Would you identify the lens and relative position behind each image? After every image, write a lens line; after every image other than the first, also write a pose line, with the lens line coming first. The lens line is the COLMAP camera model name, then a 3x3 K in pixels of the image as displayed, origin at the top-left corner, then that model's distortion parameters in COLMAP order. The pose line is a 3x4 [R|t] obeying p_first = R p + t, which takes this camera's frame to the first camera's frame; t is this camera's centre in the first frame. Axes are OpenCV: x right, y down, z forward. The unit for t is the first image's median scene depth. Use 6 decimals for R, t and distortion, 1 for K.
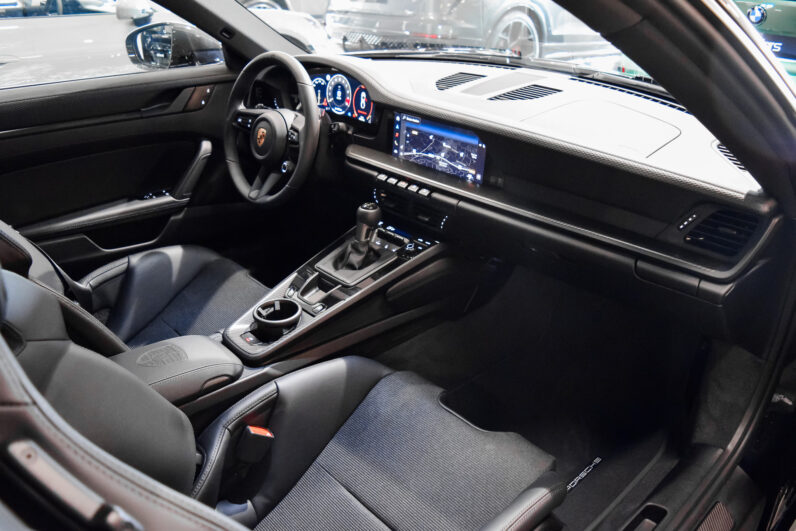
lens RADIAL K [[621.6, 0, 395.5], [0, 621.6, 270.0], [0, 0, 1]] dist [-0.089282, 0.009784]
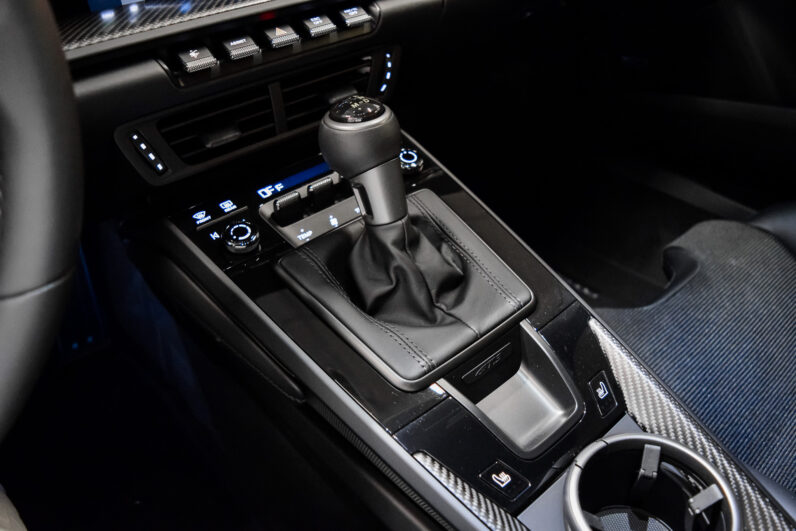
lens RADIAL K [[621.6, 0, 391.6], [0, 621.6, 265.7], [0, 0, 1]] dist [-0.089282, 0.009784]
pose [[0.036806, -0.610241, 0.791360, -0.320258], [0.481030, 0.704936, 0.521225, -0.194854], [-0.875931, 0.361484, 0.319490, 0.896478]]
